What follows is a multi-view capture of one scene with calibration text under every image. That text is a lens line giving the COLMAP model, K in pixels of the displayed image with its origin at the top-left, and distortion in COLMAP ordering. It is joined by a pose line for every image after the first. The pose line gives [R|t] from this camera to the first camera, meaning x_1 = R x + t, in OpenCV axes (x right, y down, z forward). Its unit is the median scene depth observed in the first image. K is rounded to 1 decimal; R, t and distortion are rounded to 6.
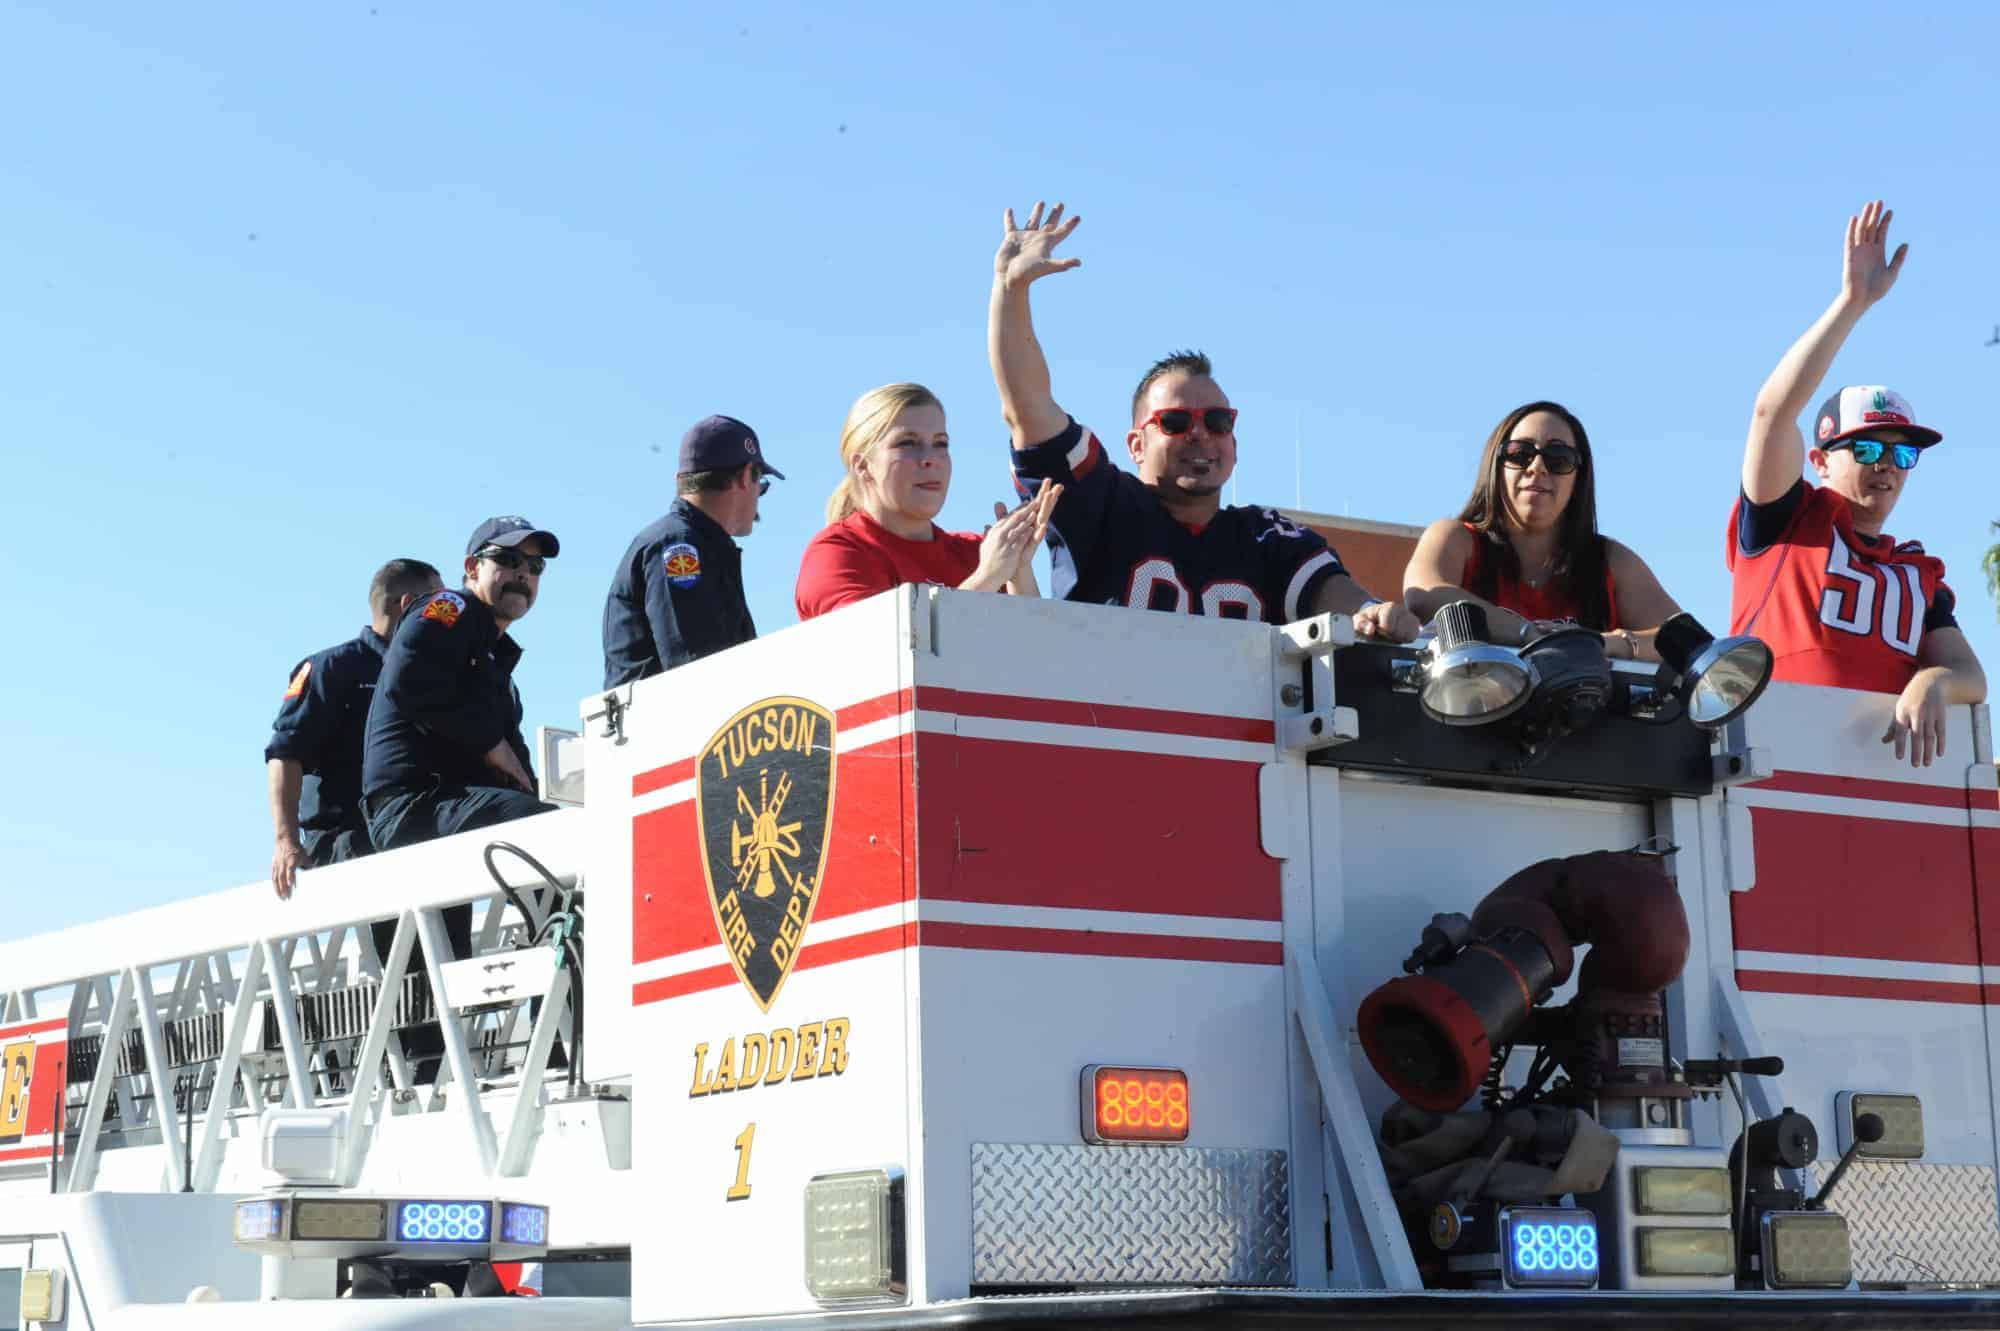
lens RADIAL K [[3402.7, 0, 1000.0], [0, 3402.7, 665.5], [0, 0, 1]] dist [0.113682, 0.086797]
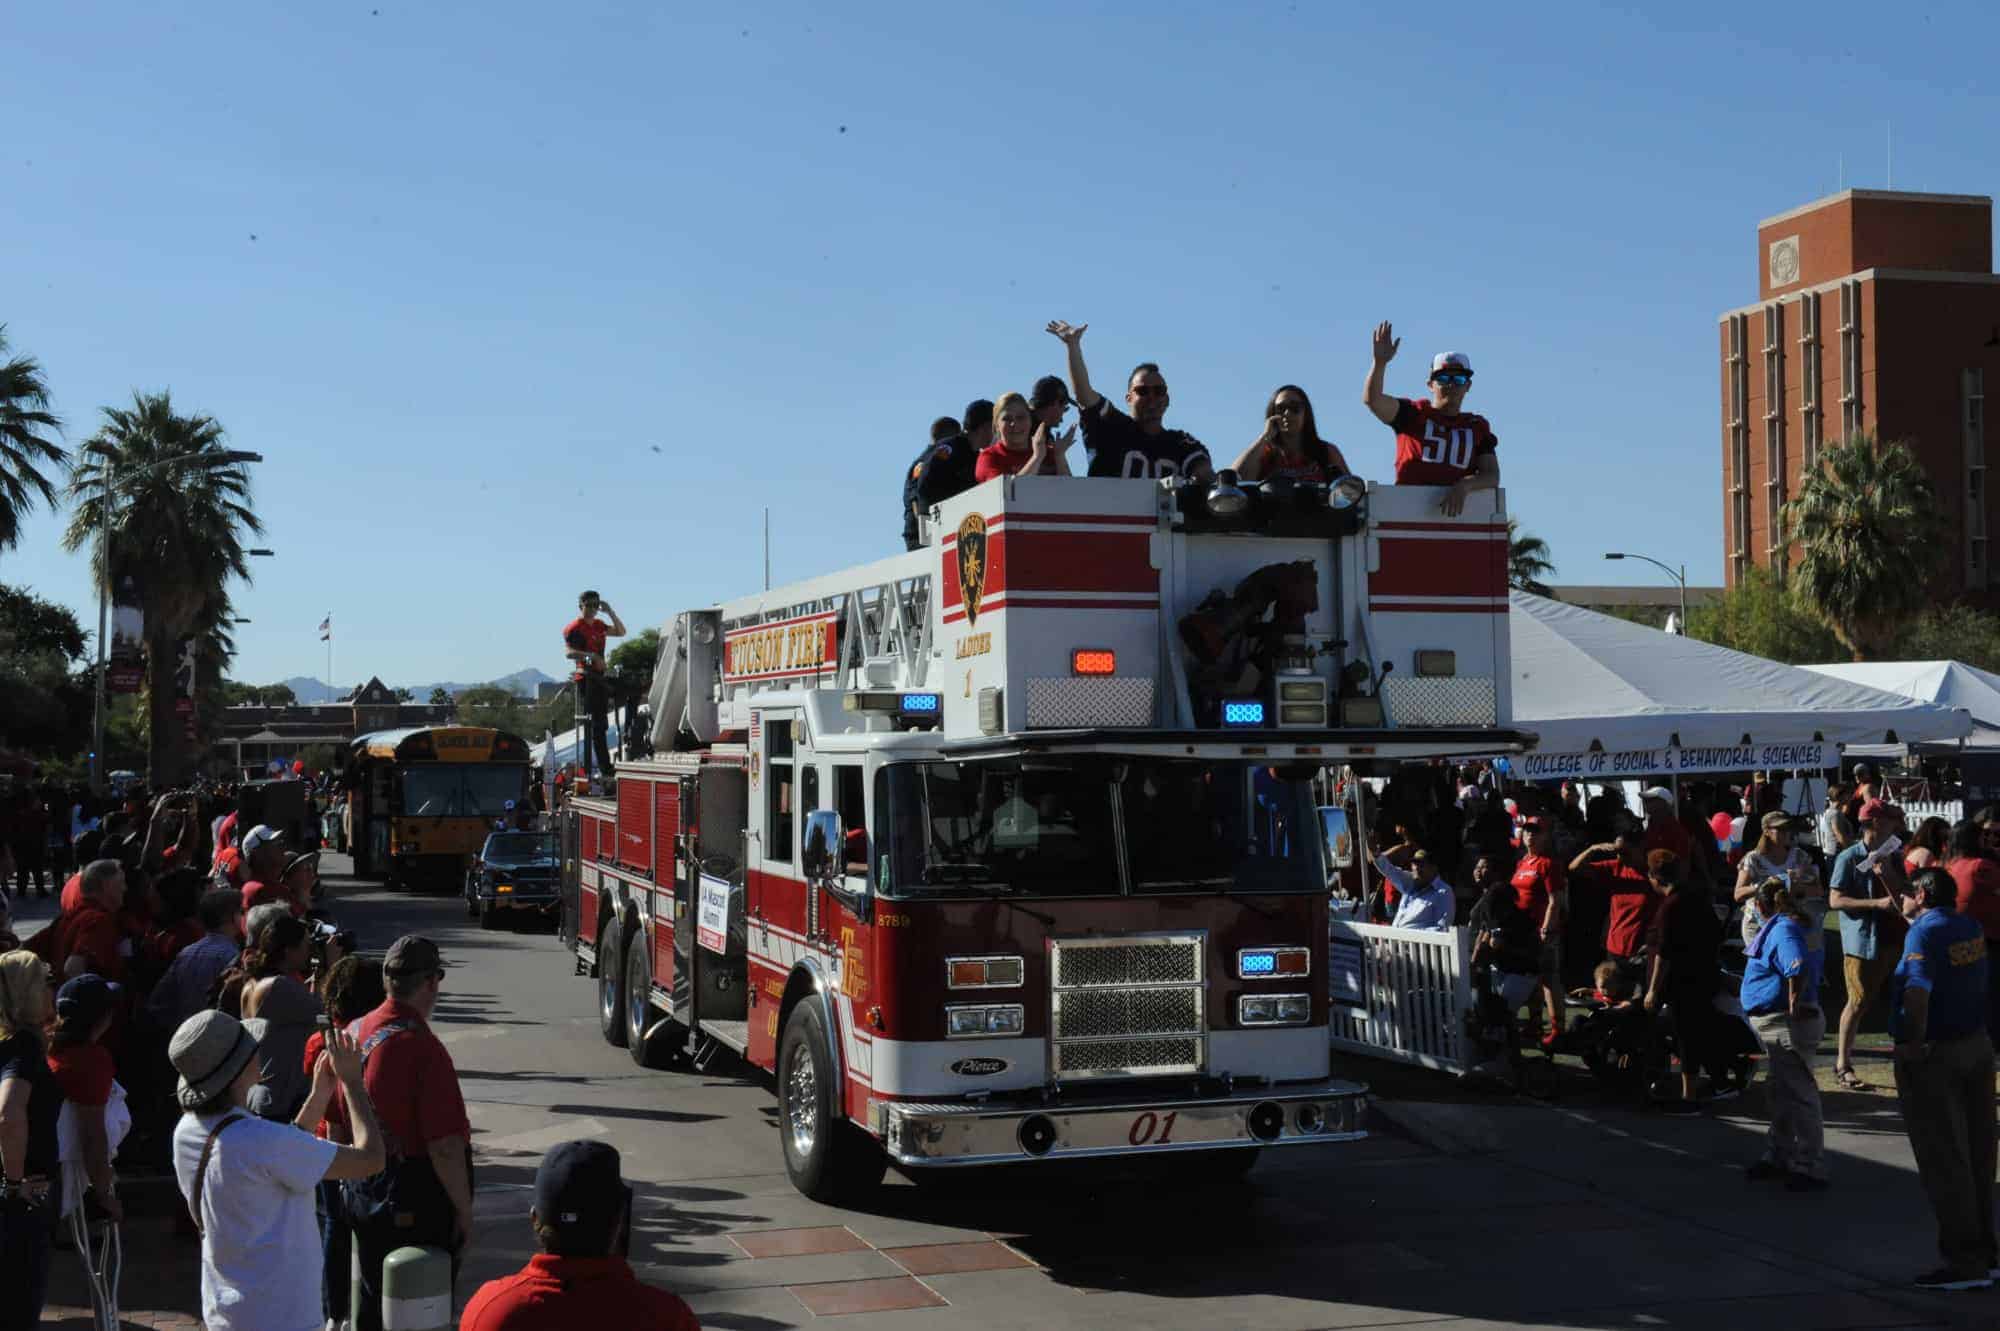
lens RADIAL K [[2406.6, 0, 1006.3], [0, 2406.6, 669.0], [0, 0, 1]] dist [0.094437, 0.022724]
pose [[0.954960, -0.005623, -0.296680, 0.518517], [0.050216, 0.988462, 0.142901, -0.137793], [0.292454, -0.151363, 0.944225, -0.799575]]
